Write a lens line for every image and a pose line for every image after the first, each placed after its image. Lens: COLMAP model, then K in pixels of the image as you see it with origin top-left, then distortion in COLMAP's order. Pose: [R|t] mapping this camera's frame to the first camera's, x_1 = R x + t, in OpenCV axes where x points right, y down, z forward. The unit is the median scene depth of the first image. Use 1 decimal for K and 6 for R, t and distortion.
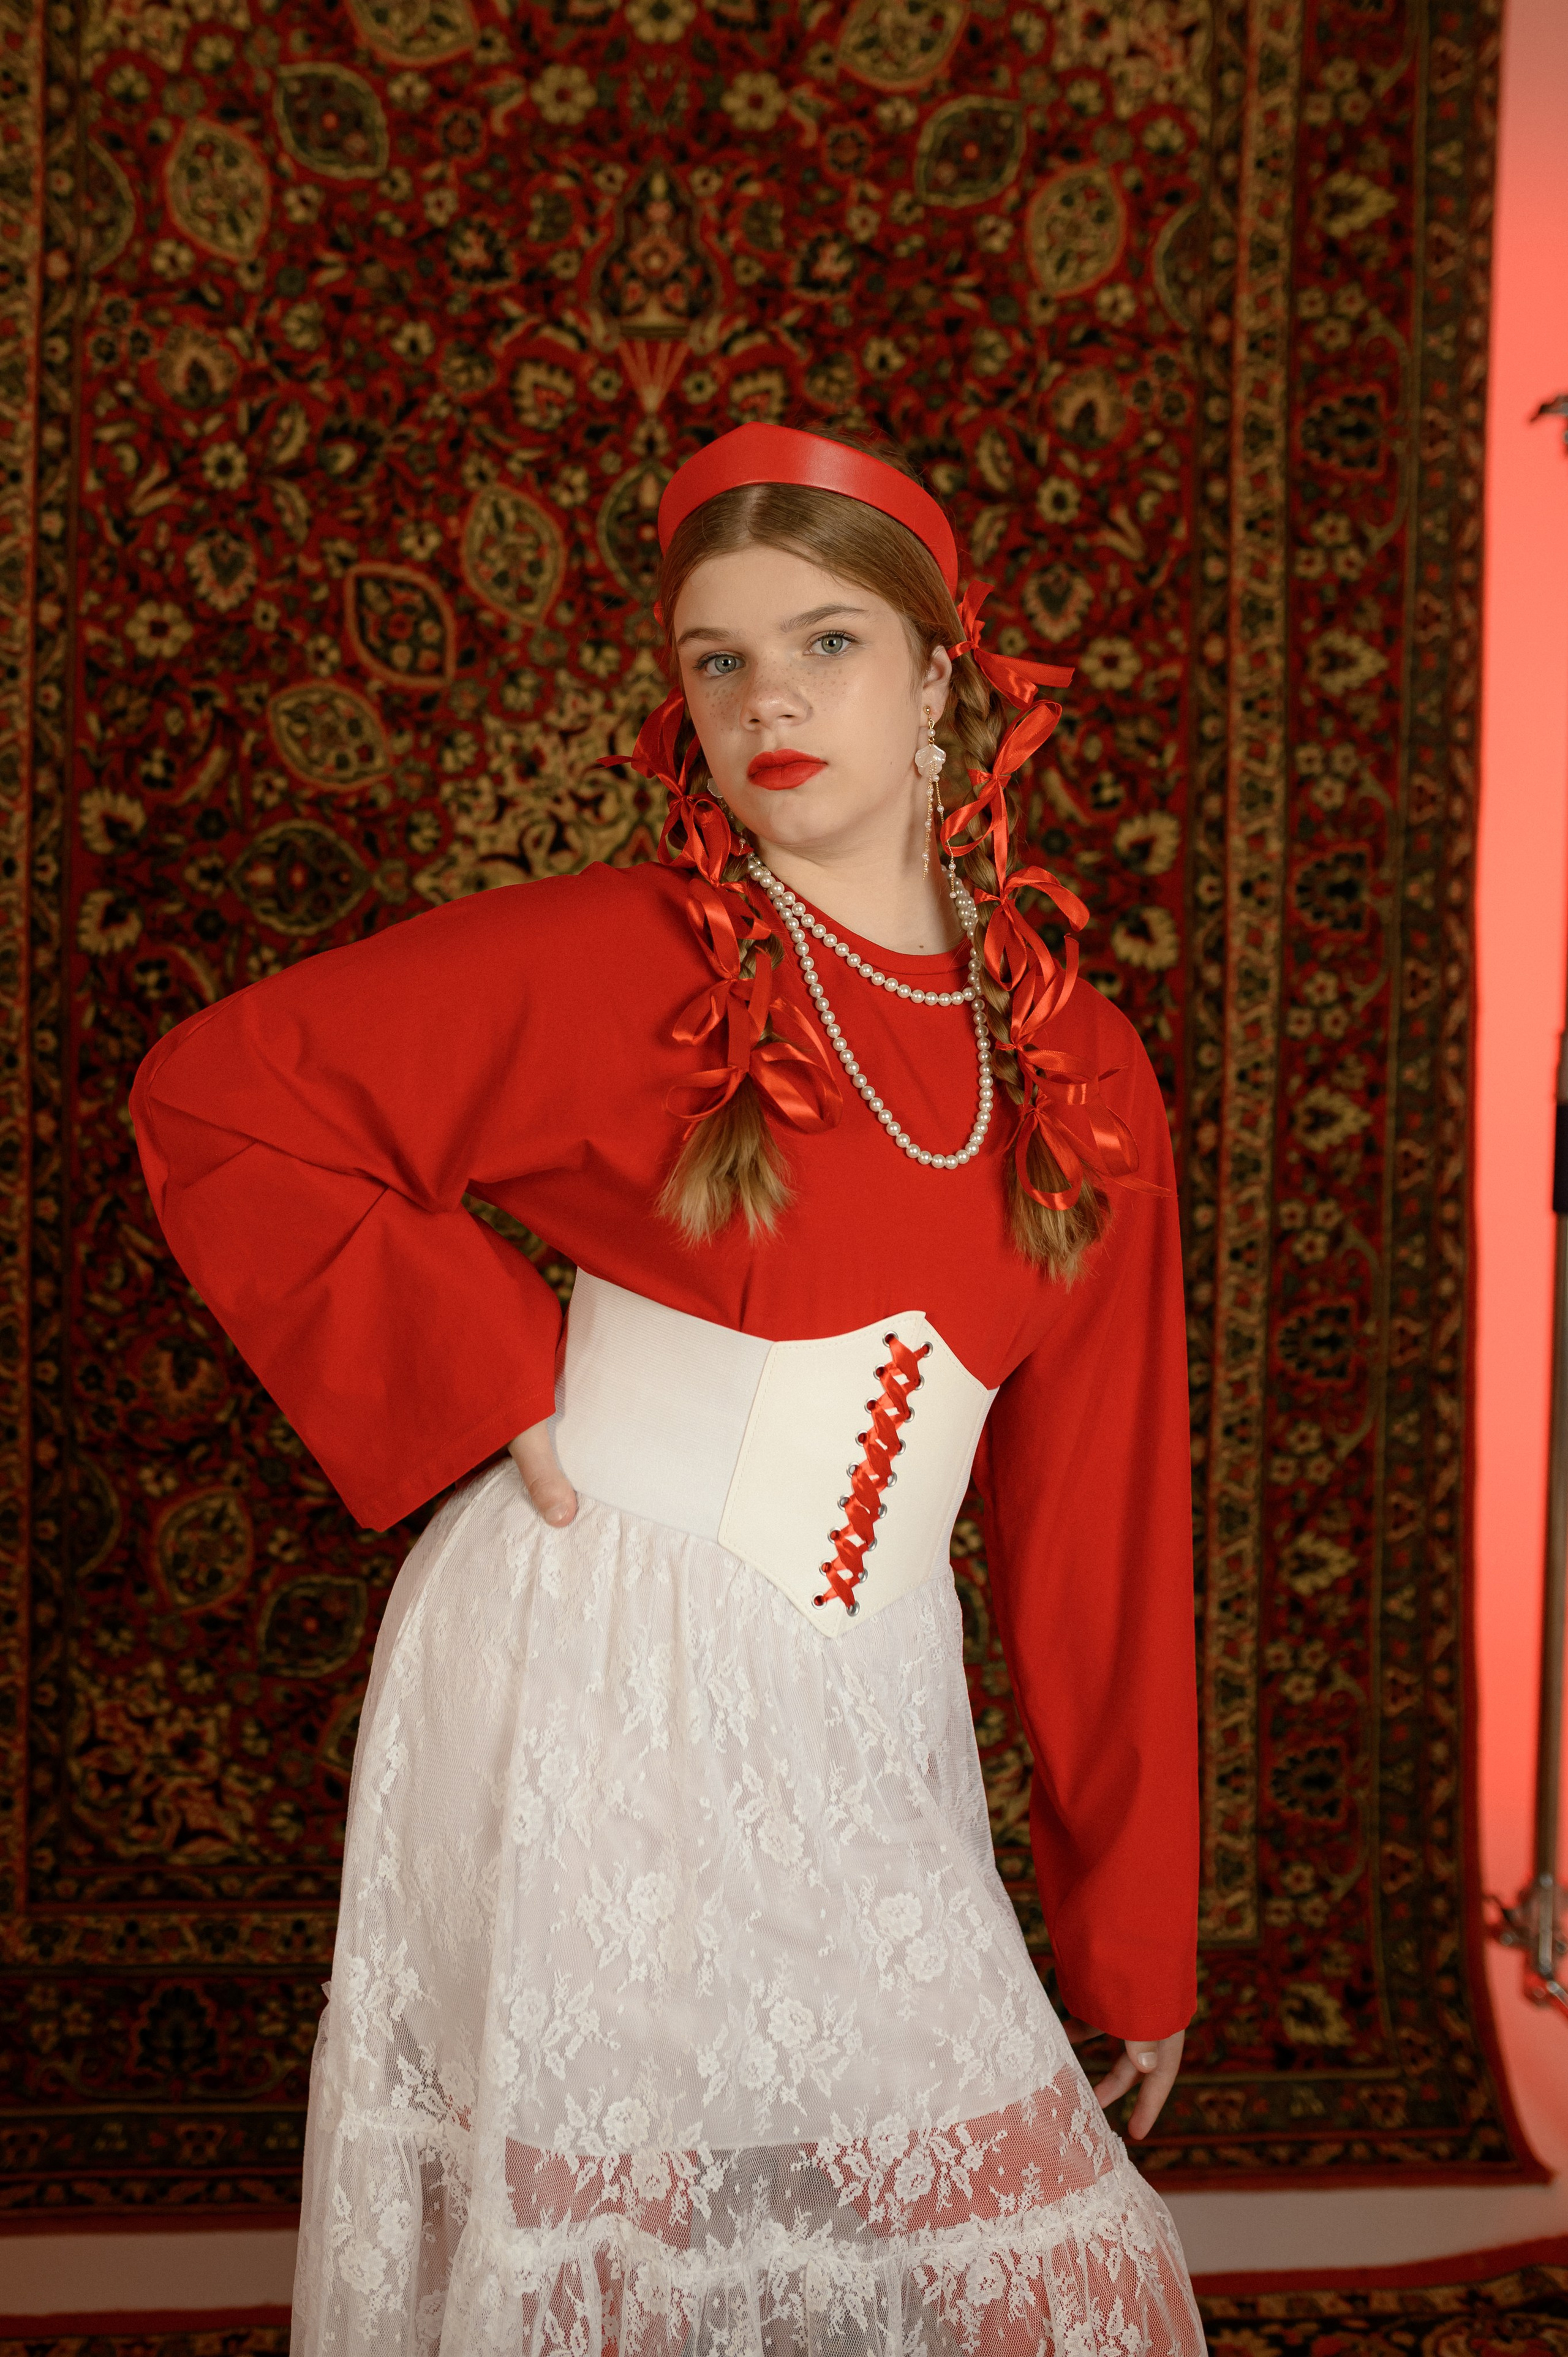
lens RADIAL K [[2535.8, 0, 665.4], [0, 2535.8, 964.8], [0, 0, 1]] dist [-0.031184, 0.000000]
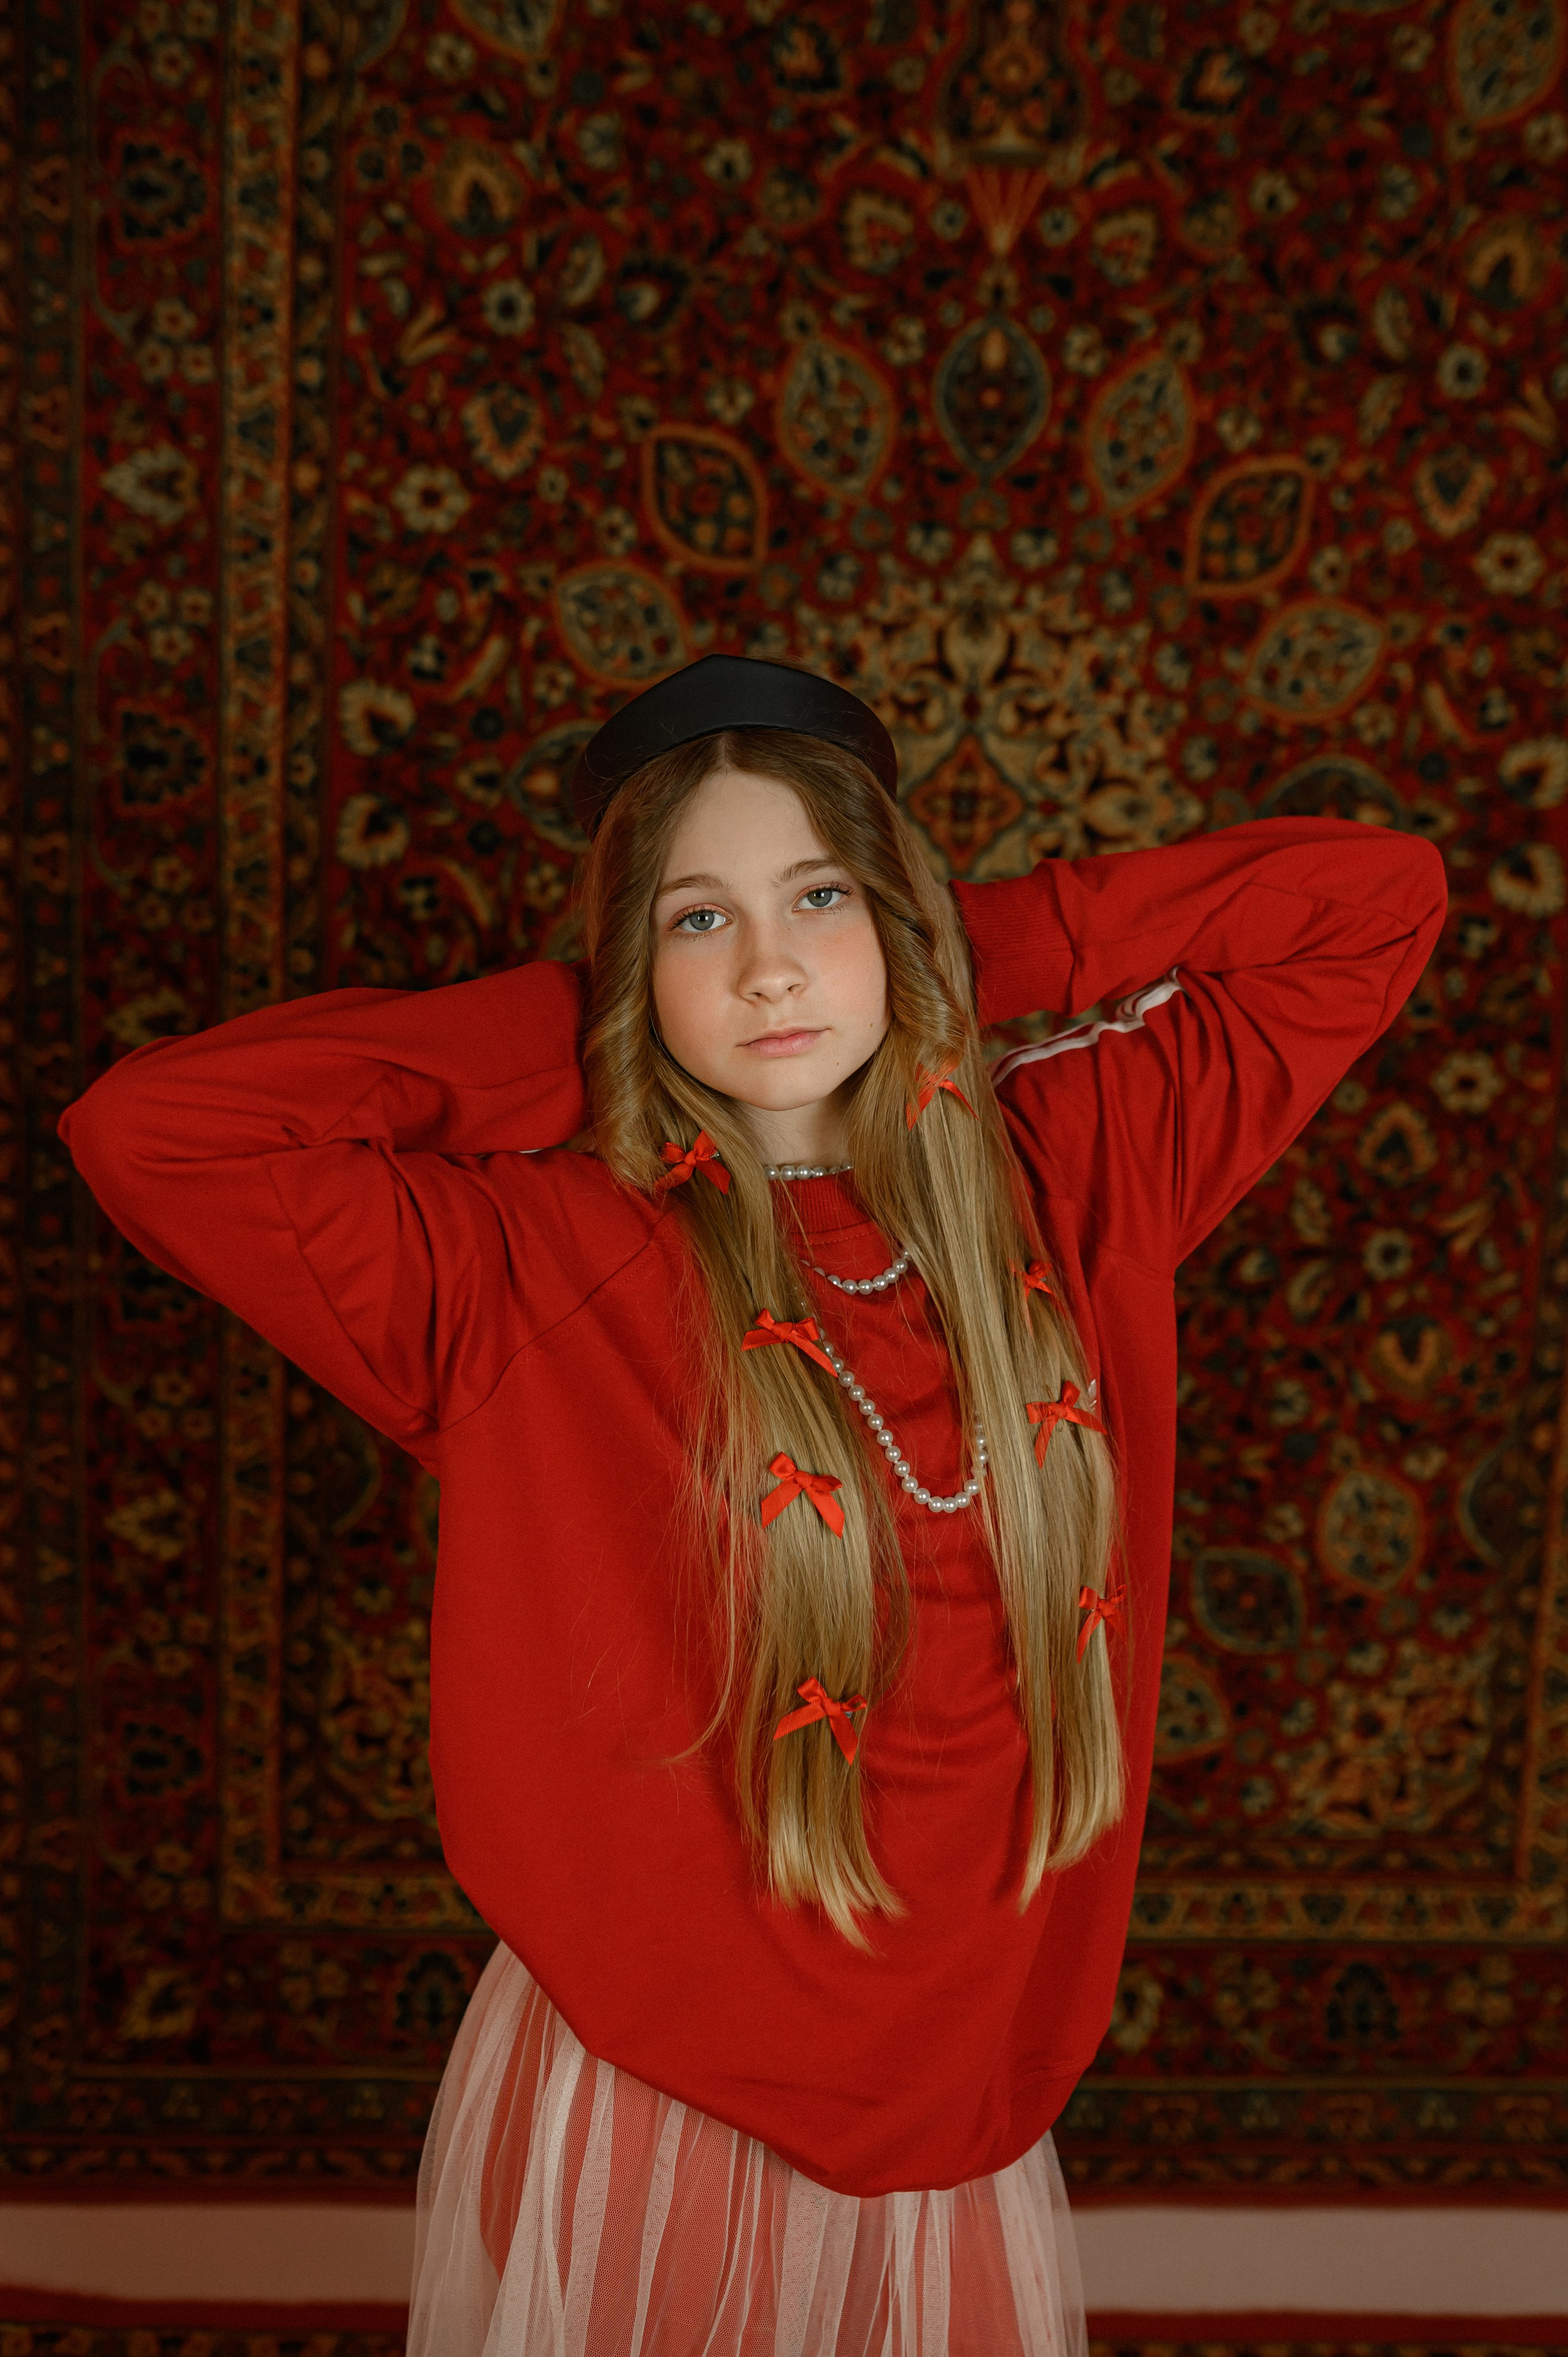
lens RADIAL K [[2409.4, 0, 805.8], [0, 2409.4, 1096.8], [0, 0, 1]] dist [-0.031322, 0.000000]
pose [[0.998977, 0.034906, -0.028752, -0.038330], [-0.030601, 0.989884, 0.138537, -0.045288], [0.033297, -0.137515, 0.989940, 0.148499]]
